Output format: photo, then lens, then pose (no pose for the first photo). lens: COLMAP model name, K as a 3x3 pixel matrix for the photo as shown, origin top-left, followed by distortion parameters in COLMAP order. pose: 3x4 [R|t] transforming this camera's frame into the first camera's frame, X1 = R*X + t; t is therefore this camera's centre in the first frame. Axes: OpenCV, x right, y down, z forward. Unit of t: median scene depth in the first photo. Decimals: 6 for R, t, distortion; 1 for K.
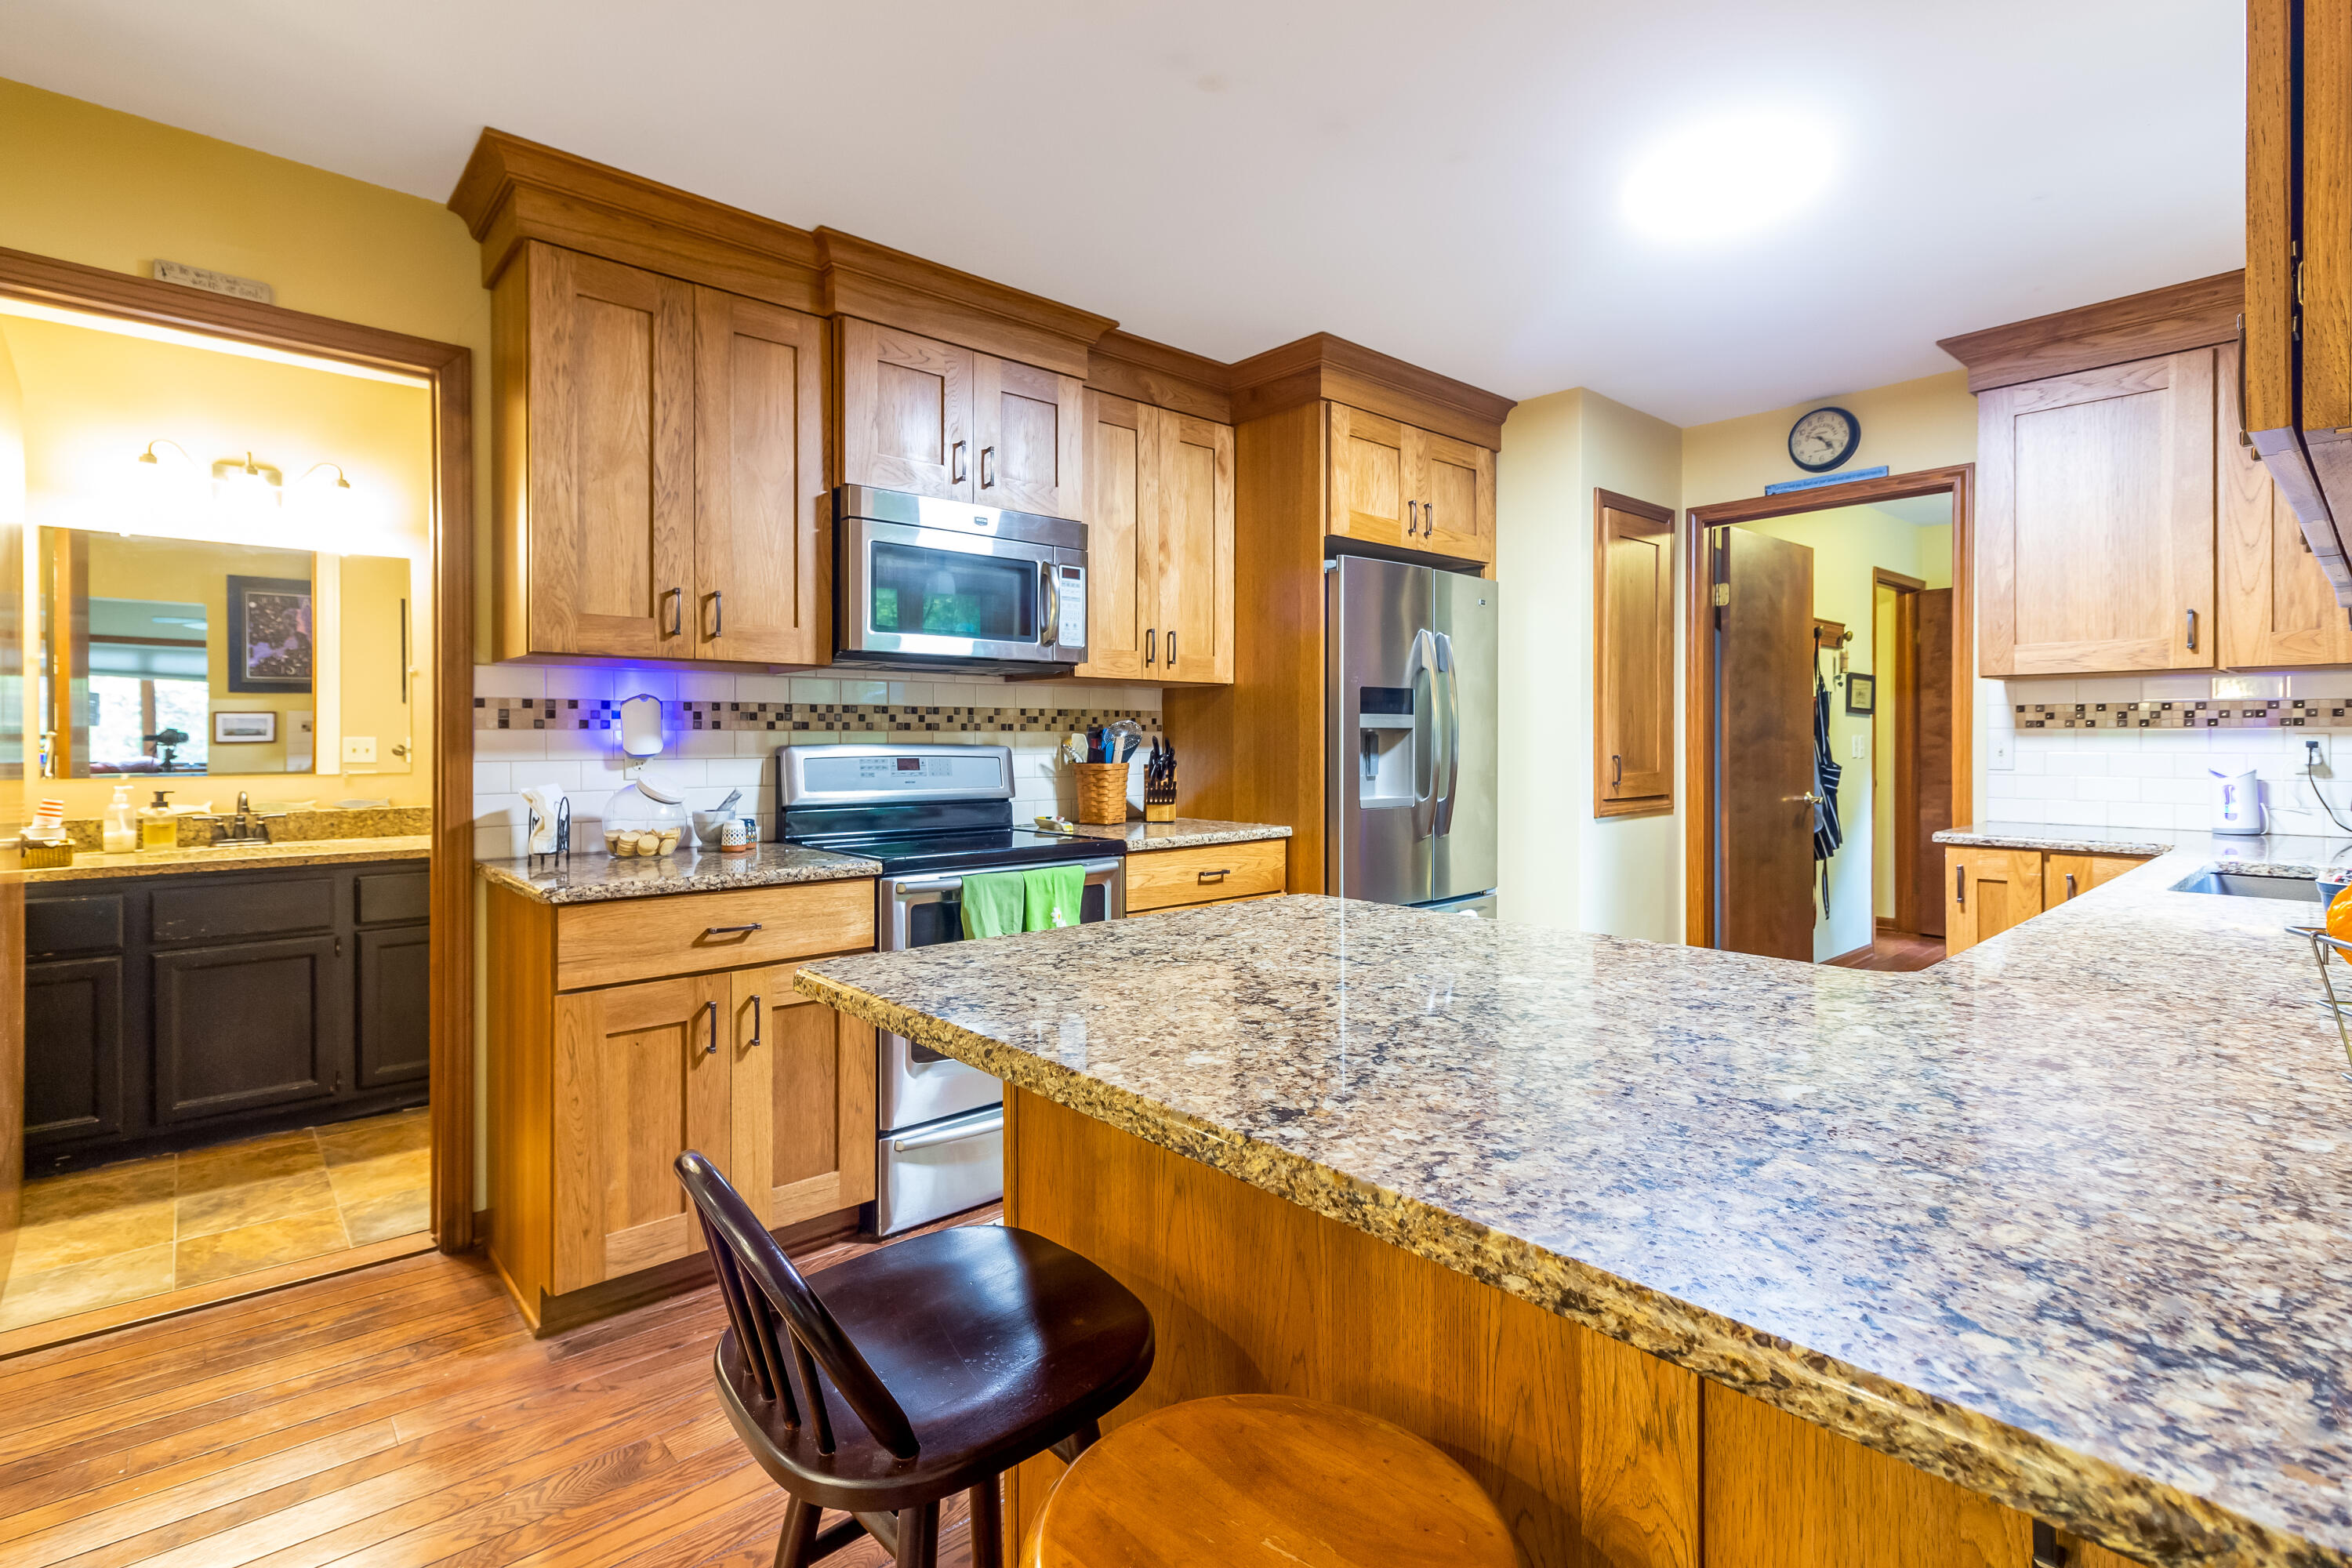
lens RADIAL K [[1104.0, 0, 1181.7], [0, 1104.0, 743.1], [0, 0, 1]] dist [0.000150, -0.000127]
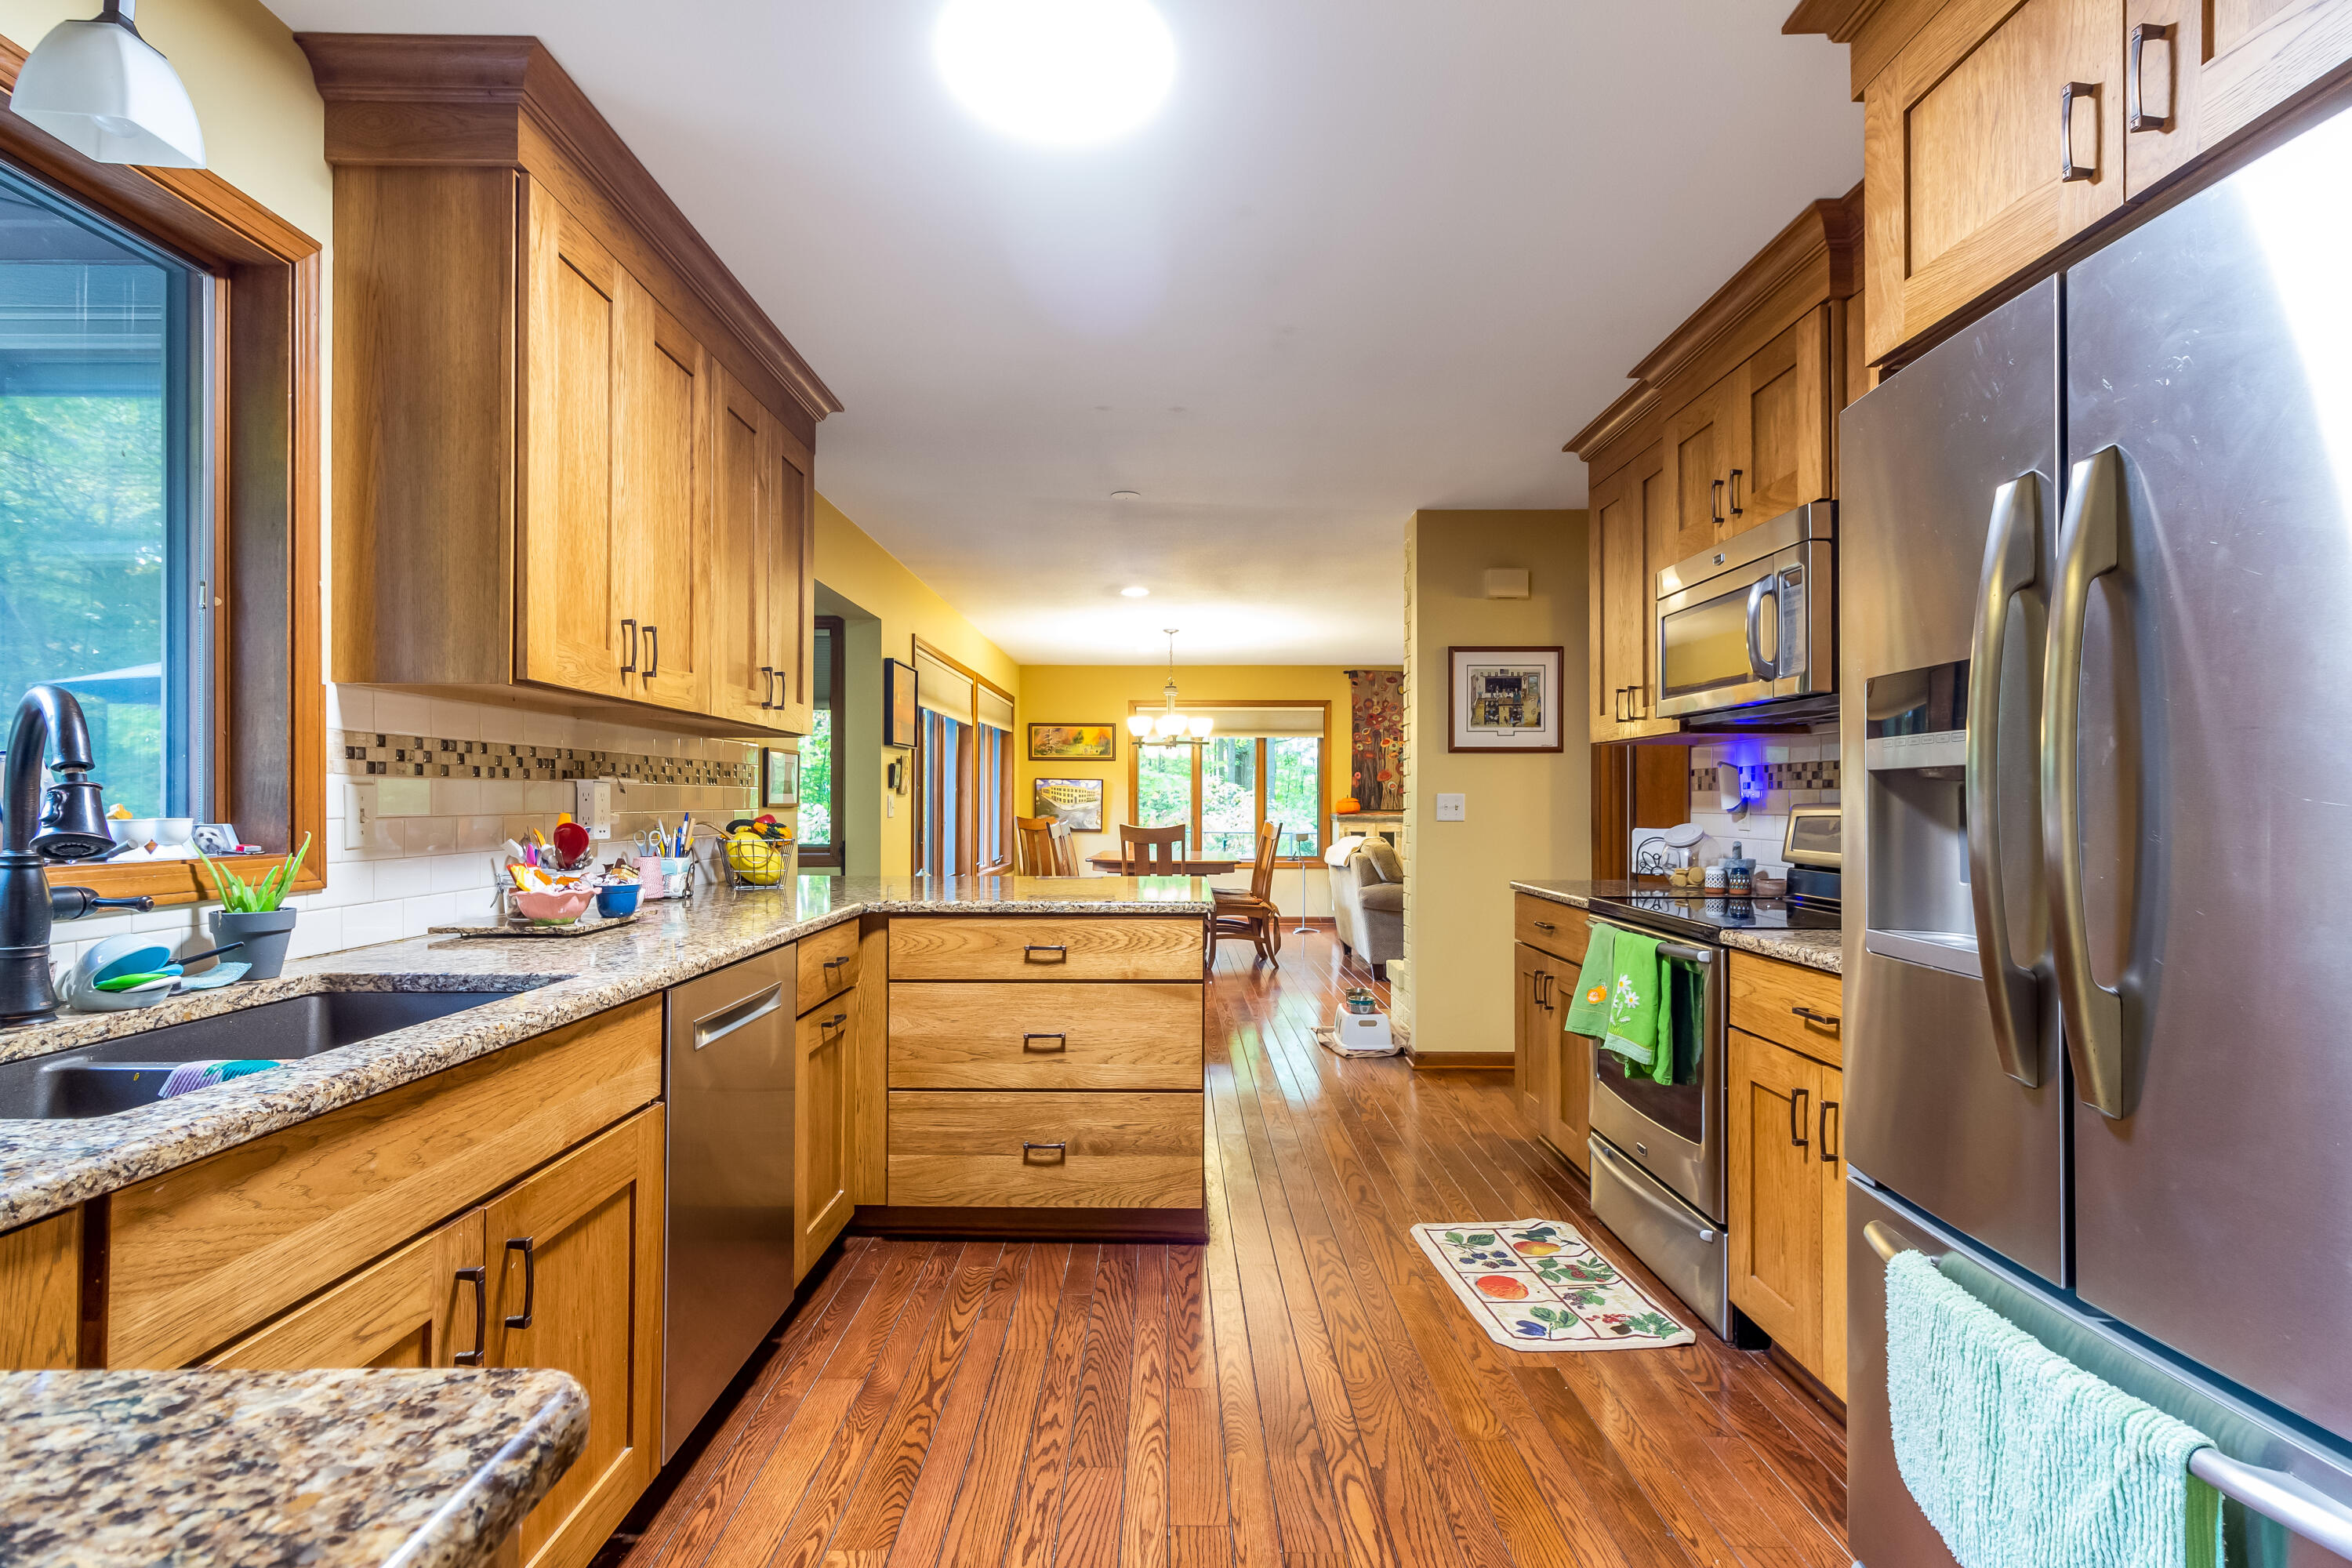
lens RADIAL K [[1103.1, 0, 1182.4], [0, 1103.1, 793.9], [0, 0, 1]] dist [0.001511, 0.000297]
pose [[-0.658041, -0.003174, -0.752976, 0.773796], [-0.005244, 0.999986, 0.000368, -0.003916], [0.752964, 0.004190, -0.658048, 1.208992]]
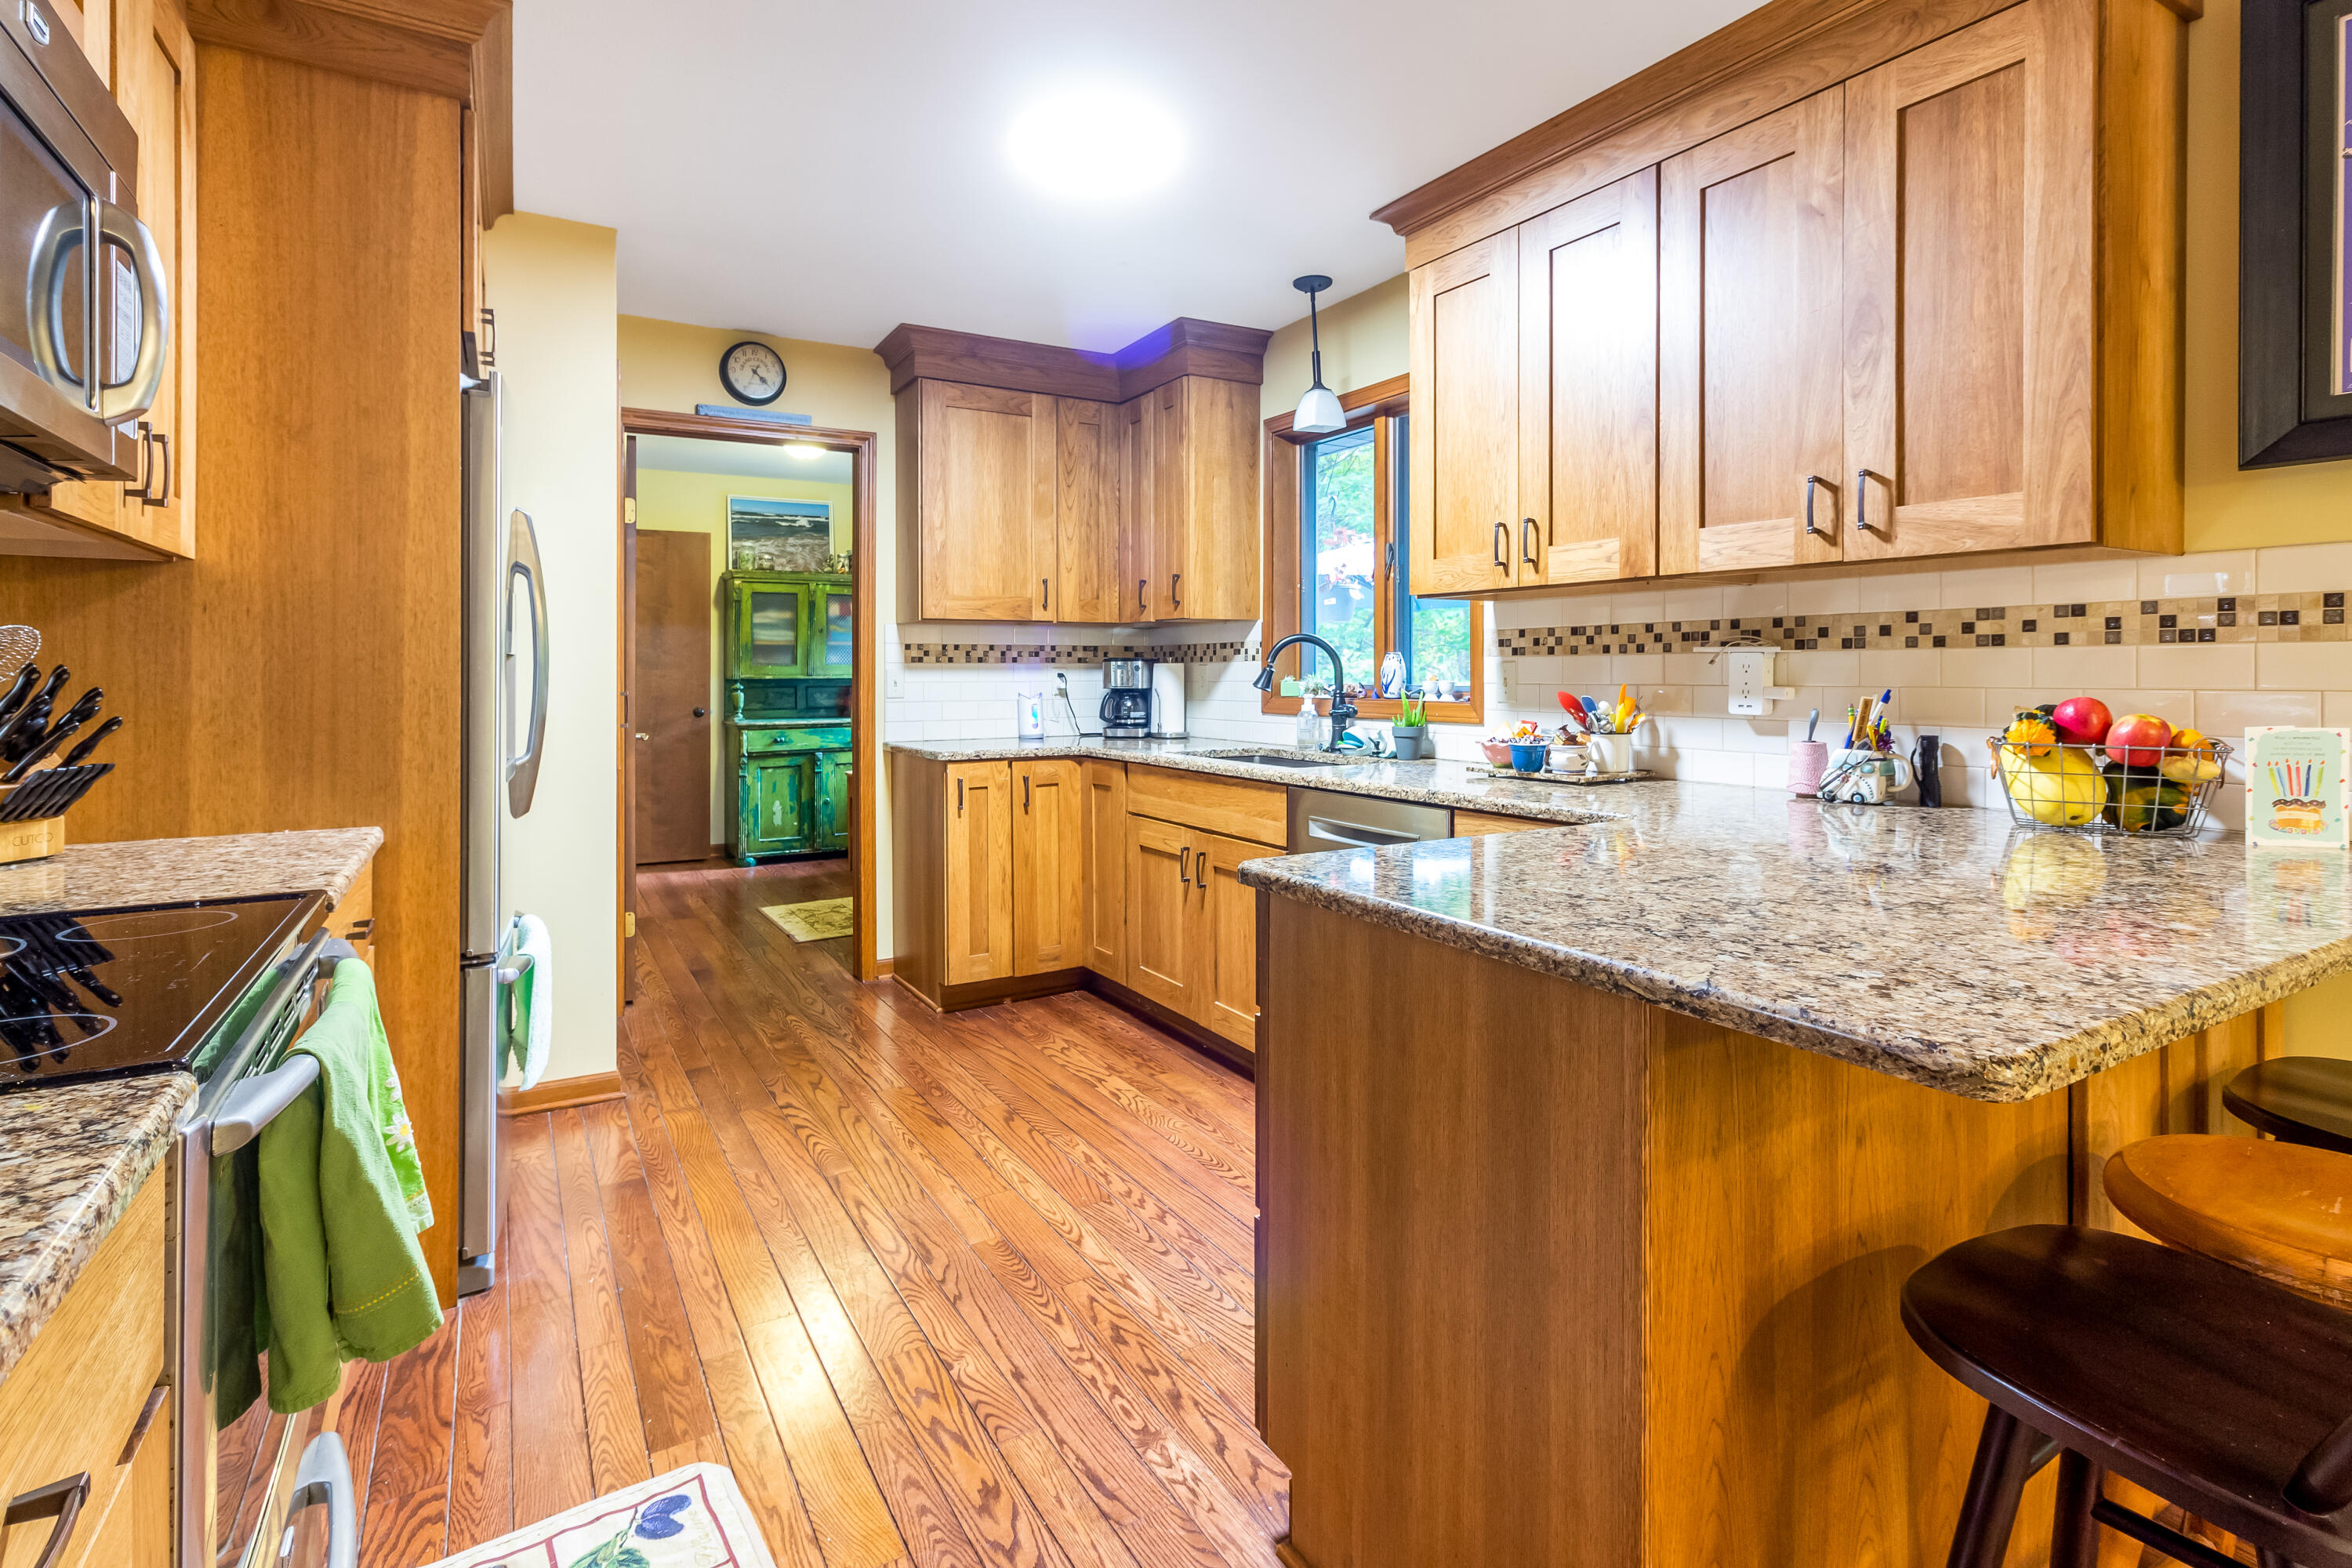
lens RADIAL K [[1104.6, 0, 1161.1], [0, 1104.6, 675.8], [0, 0, 1]] dist [0.000848, -0.000128]
pose [[0.193414, -0.002709, 0.981114, -0.420104], [0.008466, 0.999964, 0.001092, 0.001708], [-0.981081, 0.008095, 0.193430, 0.565174]]
